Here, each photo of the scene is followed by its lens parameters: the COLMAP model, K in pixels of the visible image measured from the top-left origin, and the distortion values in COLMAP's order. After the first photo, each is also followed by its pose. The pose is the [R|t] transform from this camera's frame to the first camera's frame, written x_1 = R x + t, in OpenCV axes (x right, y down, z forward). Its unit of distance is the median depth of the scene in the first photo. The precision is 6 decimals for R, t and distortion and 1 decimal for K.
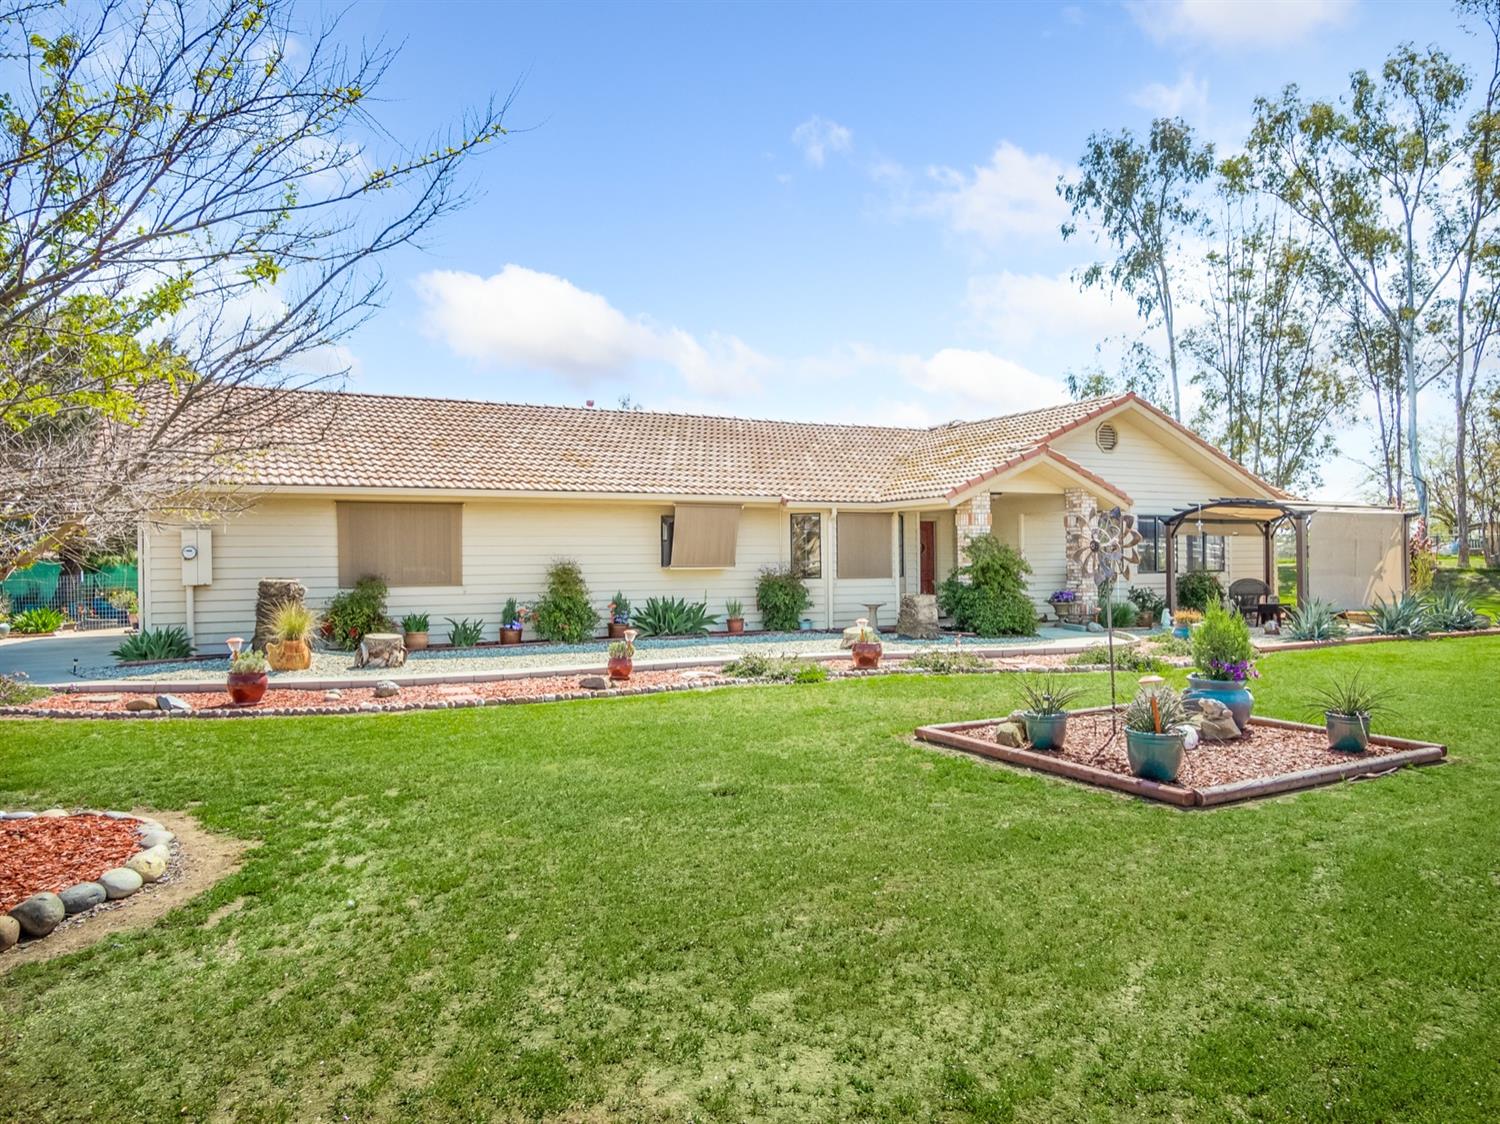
lens RADIAL K [[833.5, 0, 753.3], [0, 833.5, 553.7], [0, 0, 1]] dist [-0.002761, -0.000208]
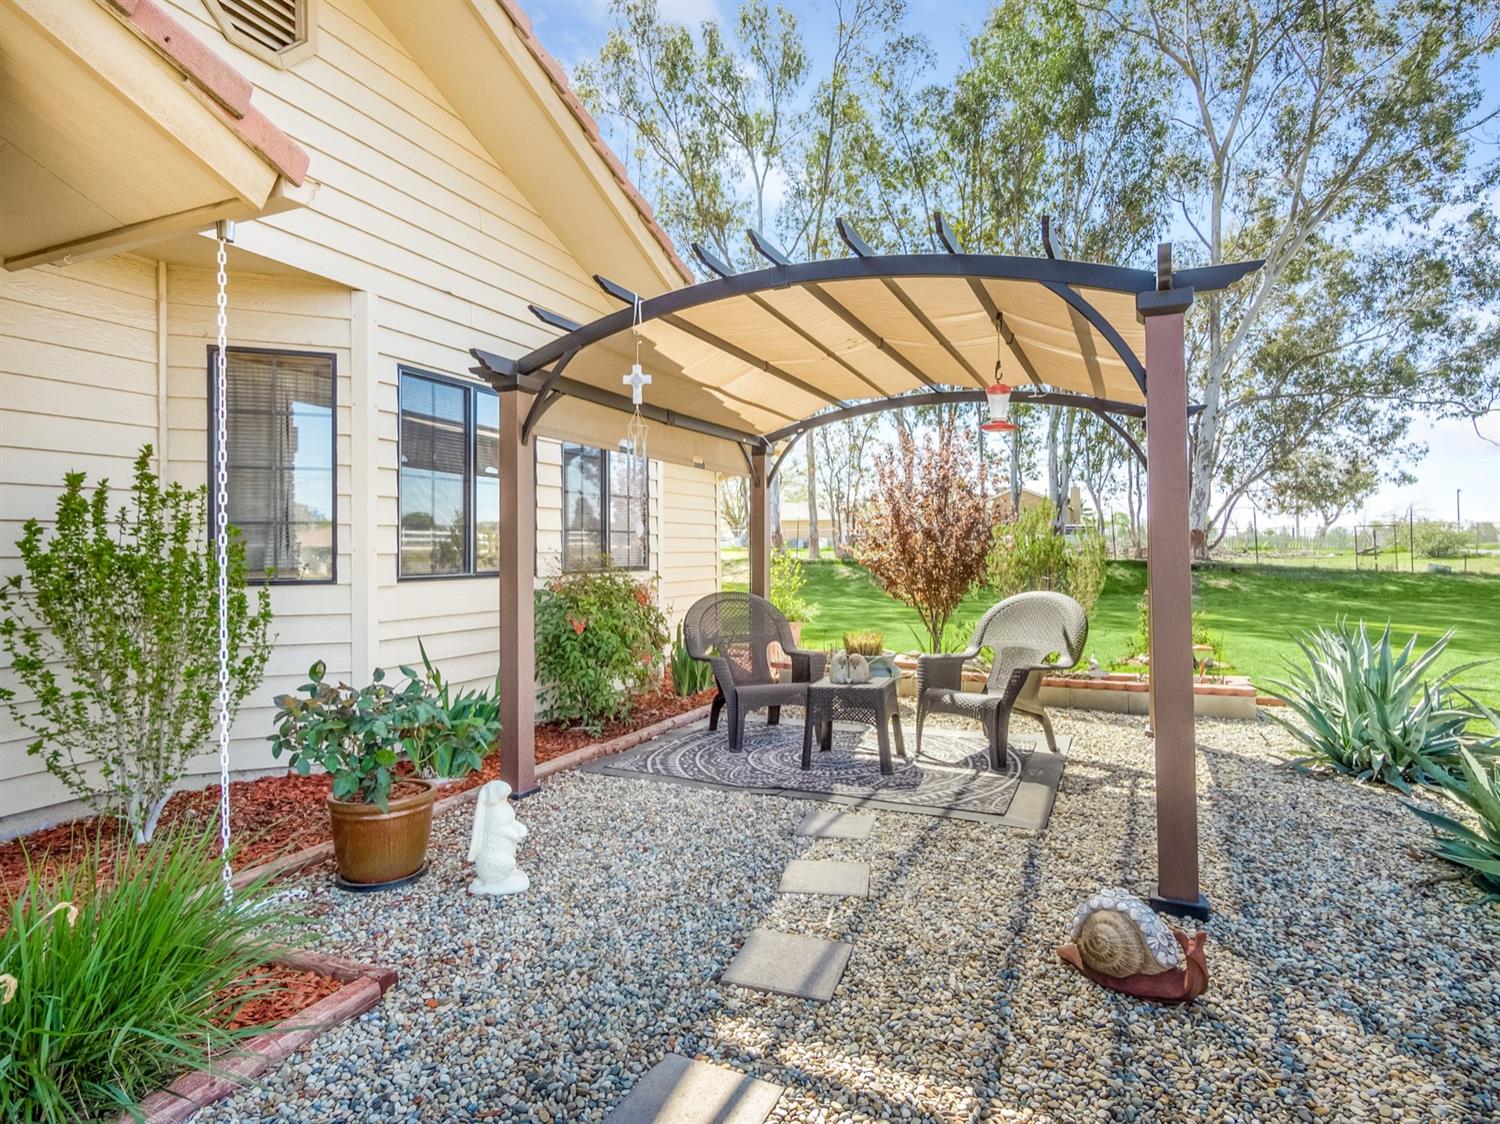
lens RADIAL K [[833.5, 0, 753.3], [0, 833.5, 553.7], [0, 0, 1]] dist [-0.002761, -0.000208]
pose [[0.735552, 0.013509, 0.677334, 0.367348], [-0.027040, 0.999590, 0.009427, 0.009360], [-0.676929, -0.025250, 0.735615, 0.733616]]
